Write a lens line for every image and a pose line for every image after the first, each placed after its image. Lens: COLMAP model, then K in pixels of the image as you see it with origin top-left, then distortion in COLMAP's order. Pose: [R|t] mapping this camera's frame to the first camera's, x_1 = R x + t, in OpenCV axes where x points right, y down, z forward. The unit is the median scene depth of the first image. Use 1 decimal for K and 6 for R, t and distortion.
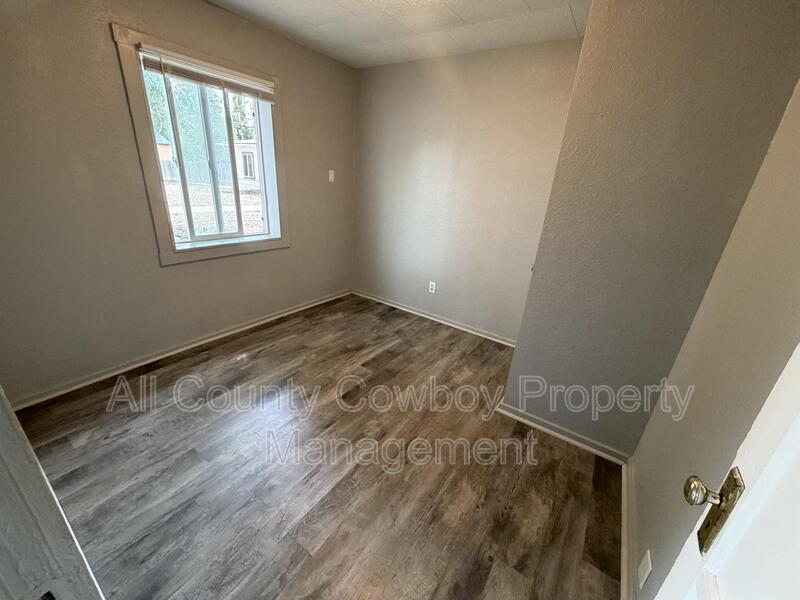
lens RADIAL K [[318.7, 0, 397.9], [0, 318.7, 299.9], [0, 0, 1]] dist [-0.000982, 0.000045]
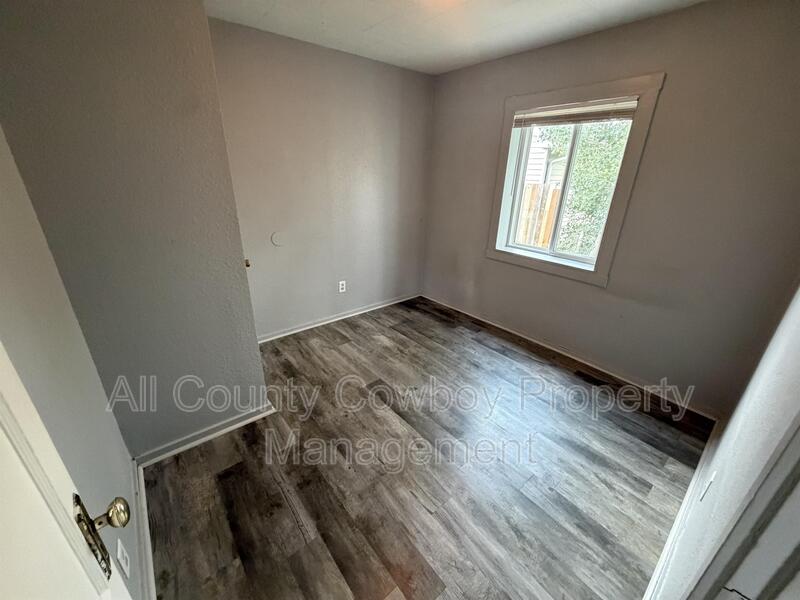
lens RADIAL K [[318.7, 0, 397.9], [0, 318.7, 299.9], [0, 0, 1]] dist [-0.000982, 0.000045]
pose [[0.212938, -0.415883, 0.884137, -0.719204], [0.340356, 0.879786, 0.331864, -0.265588], [-0.915868, 0.230255, 0.328888, 0.550423]]
